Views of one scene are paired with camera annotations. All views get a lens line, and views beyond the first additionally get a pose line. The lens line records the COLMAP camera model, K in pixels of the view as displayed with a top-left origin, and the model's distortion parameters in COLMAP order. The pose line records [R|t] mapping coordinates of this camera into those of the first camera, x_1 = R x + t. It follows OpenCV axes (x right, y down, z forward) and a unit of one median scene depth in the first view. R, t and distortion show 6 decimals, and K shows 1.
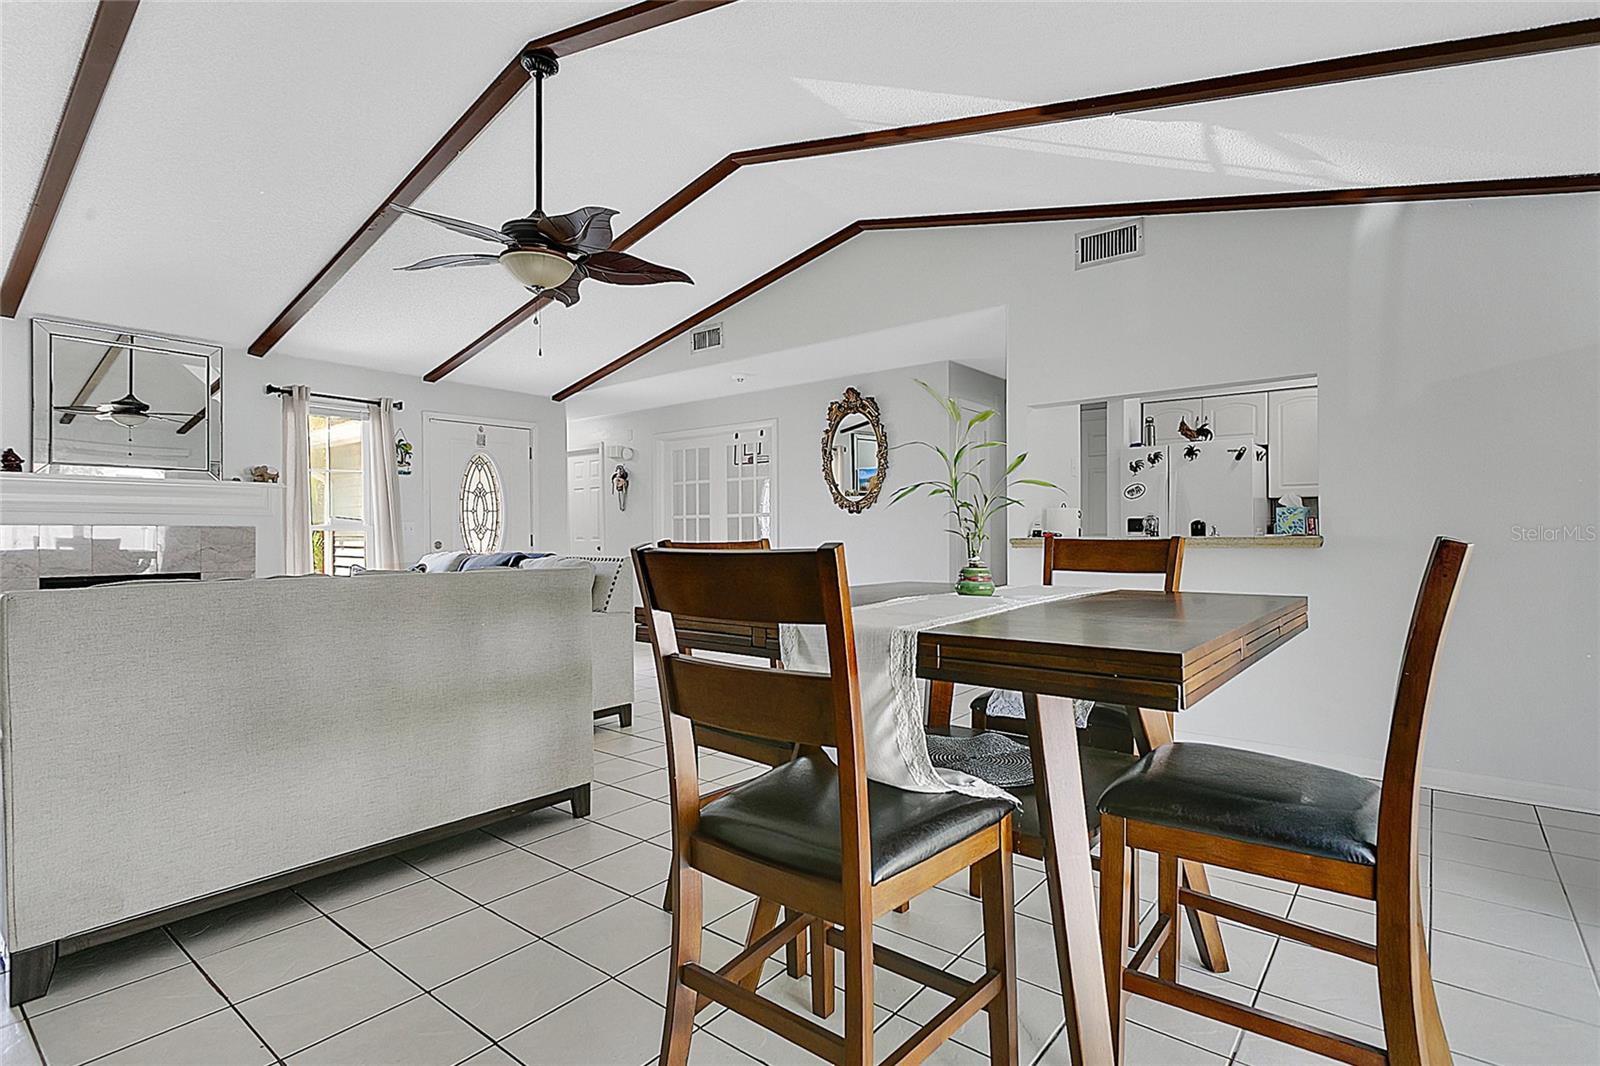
lens RADIAL K [[771.9, 0, 790.7], [0, 771.9, 526.8], [0, 0, 1]] dist [0.002609, 0.000336]
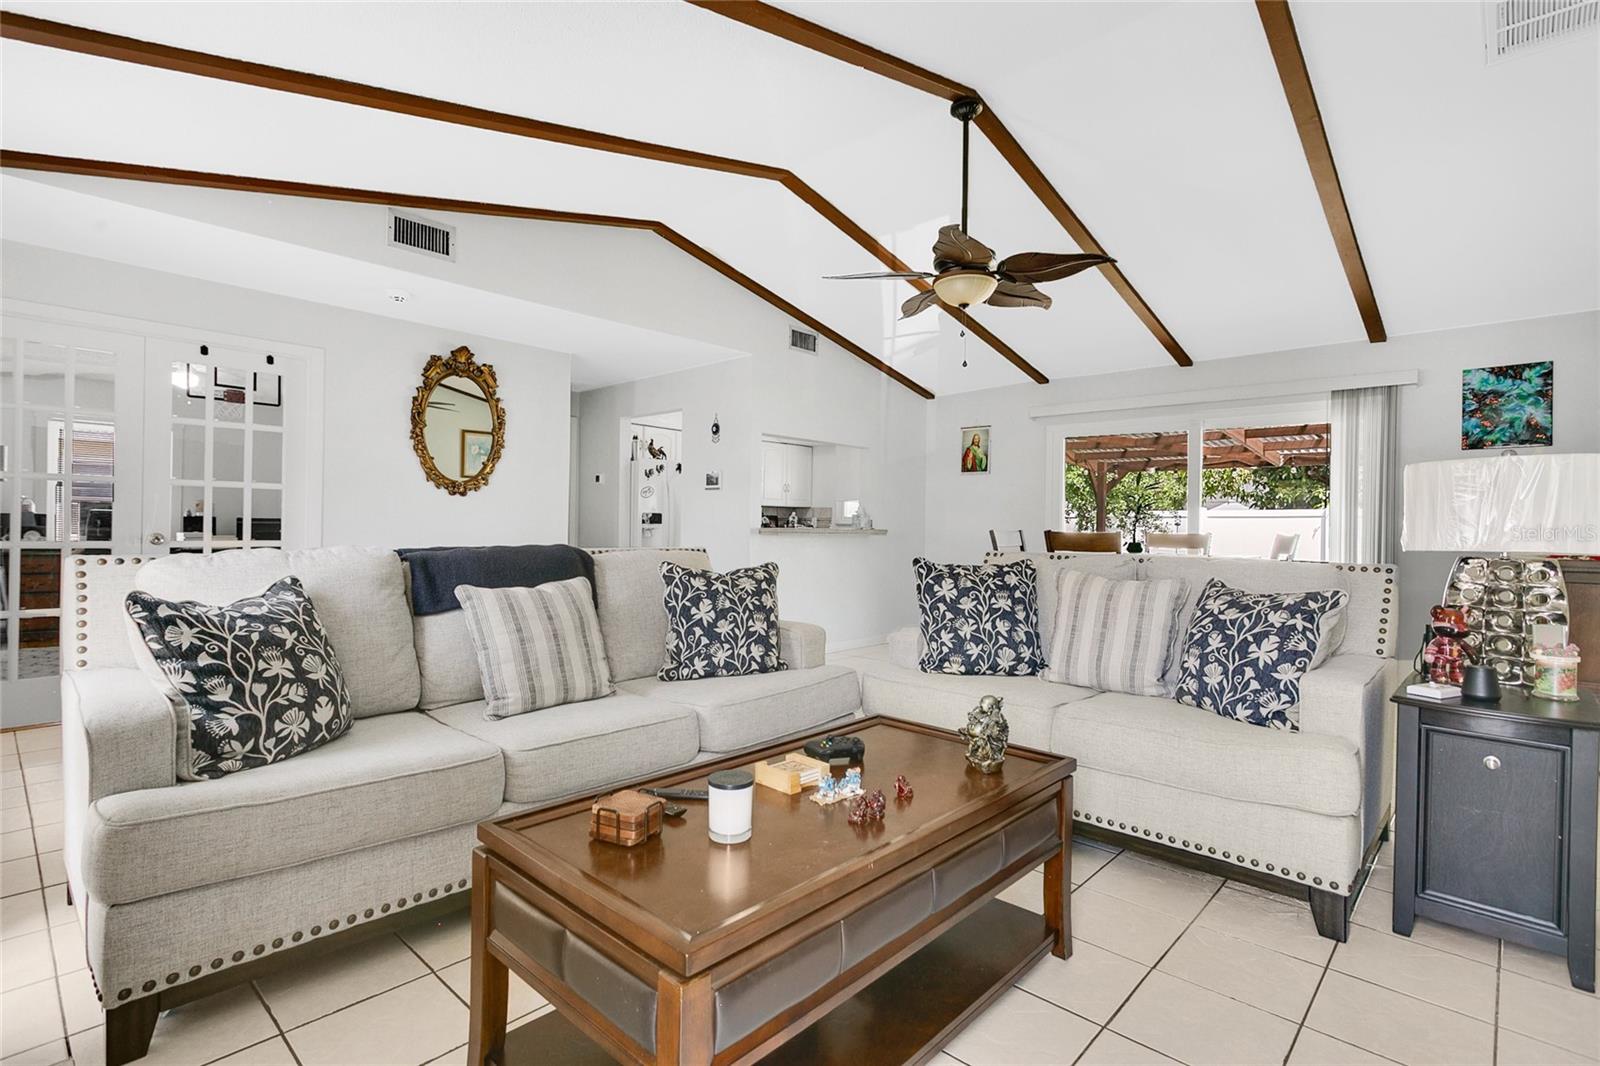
lens RADIAL K [[771.9, 0, 790.7], [0, 771.9, 526.8], [0, 0, 1]] dist [0.002609, 0.000336]
pose [[0.069073, 0.010261, 0.997559, -0.777522], [-0.019485, 0.999770, -0.008935, 0.018262], [-0.997421, -0.018820, 0.069257, 0.613876]]
